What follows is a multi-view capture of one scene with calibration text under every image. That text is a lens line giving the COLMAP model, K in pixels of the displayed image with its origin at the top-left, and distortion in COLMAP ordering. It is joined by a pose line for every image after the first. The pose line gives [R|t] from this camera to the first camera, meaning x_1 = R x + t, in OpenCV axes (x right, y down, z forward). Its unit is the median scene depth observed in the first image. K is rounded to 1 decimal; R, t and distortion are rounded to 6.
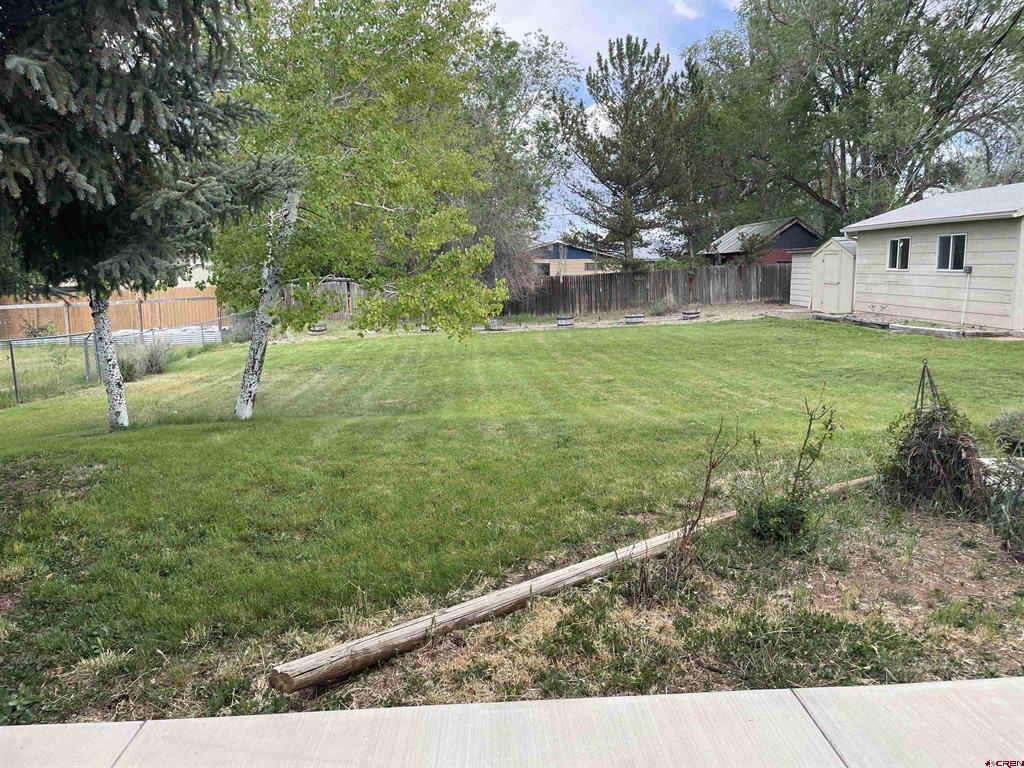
lens RADIAL K [[773.9, 0, 513.7], [0, 773.9, 377.7], [0, 0, 1]] dist [0.083246, -0.107023]
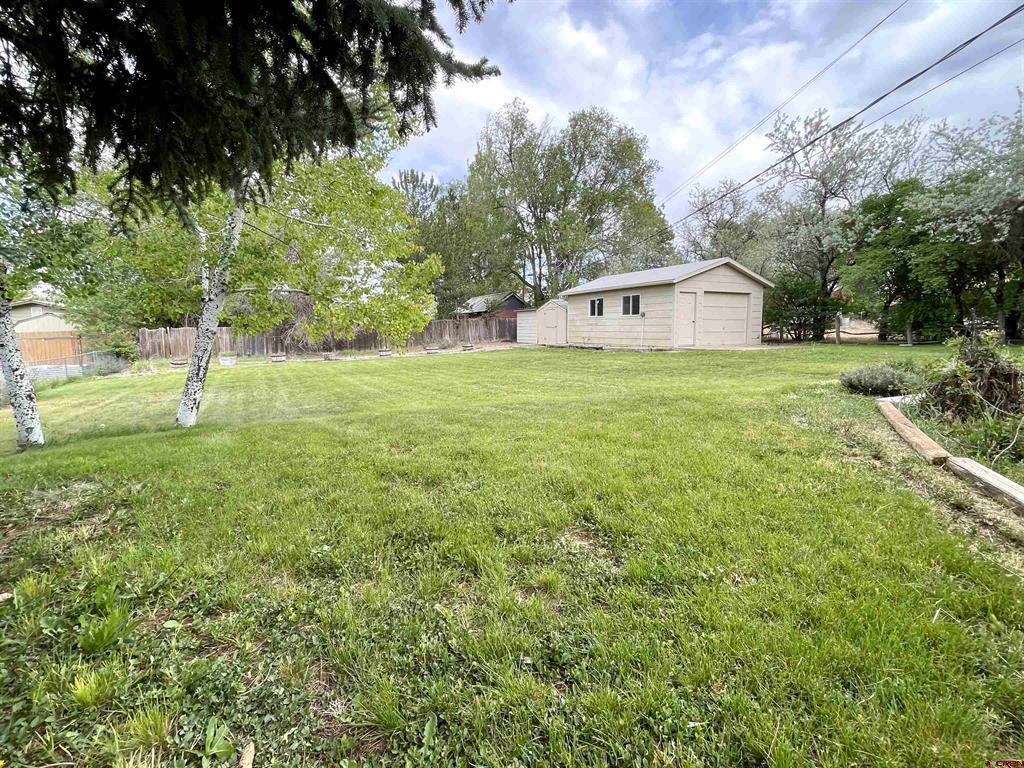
lens RADIAL K [[471.8, 0, 512.9], [0, 471.8, 380.0], [0, 0, 1]] dist [-0.002902, -0.000243]
pose [[0.909722, -0.040602, 0.413227, -0.137507], [0.055608, 0.998156, -0.024347, 0.019925], [-0.411477, 0.045127, 0.910302, 0.179020]]
